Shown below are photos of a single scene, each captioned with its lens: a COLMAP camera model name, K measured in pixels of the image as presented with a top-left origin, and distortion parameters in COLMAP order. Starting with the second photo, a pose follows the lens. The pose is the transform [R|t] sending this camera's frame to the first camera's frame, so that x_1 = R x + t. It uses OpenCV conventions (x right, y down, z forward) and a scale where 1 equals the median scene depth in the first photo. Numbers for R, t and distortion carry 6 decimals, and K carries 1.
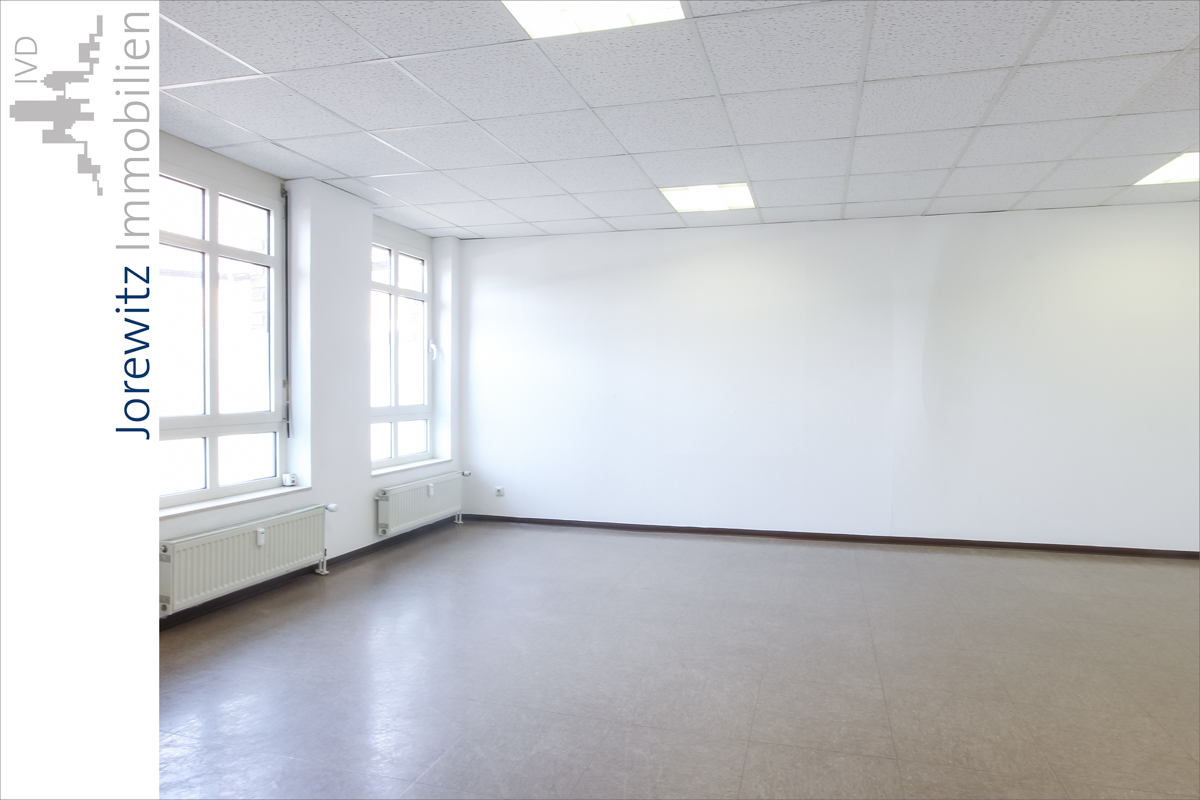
lens RADIAL K [[759.8, 0, 600.0], [0, 759.8, 400.0], [0, 0, 1]] dist [-0.001029, -0.046402]
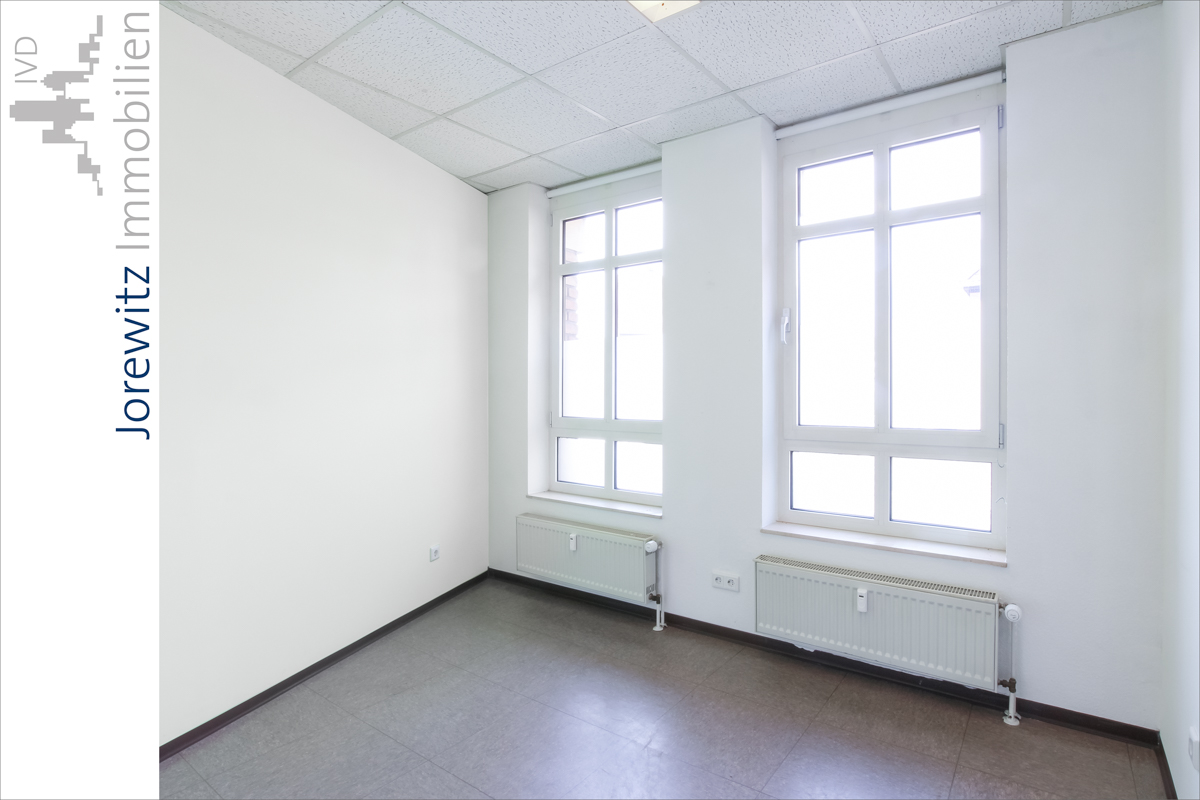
lens RADIAL K [[759.8, 0, 600.0], [0, 759.8, 400.0], [0, 0, 1]] dist [-0.001029, -0.046402]
pose [[-0.477901, 0.005861, -0.878394, 0.317457], [-0.014783, 0.999782, 0.014713, -0.017735], [0.878289, 0.020016, -0.477711, 1.129128]]
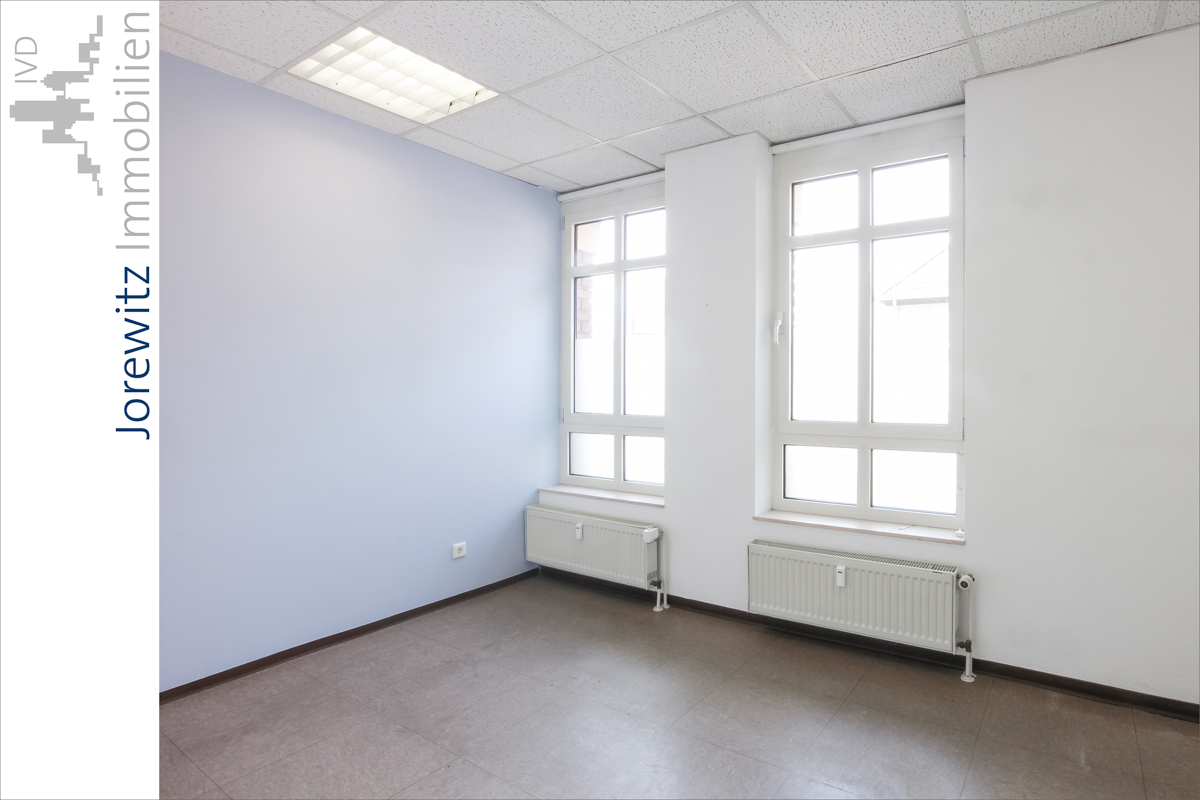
lens RADIAL K [[663.7, 0, 600.0], [0, 663.7, 400.0], [0, 0, 1]] dist [-0.037981, -0.000053]
pose [[-0.367879, 0.017795, -0.929703, 0.304676], [-0.017448, 0.999509, 0.026035, -0.020443], [0.929710, 0.025799, -0.367388, 1.032112]]
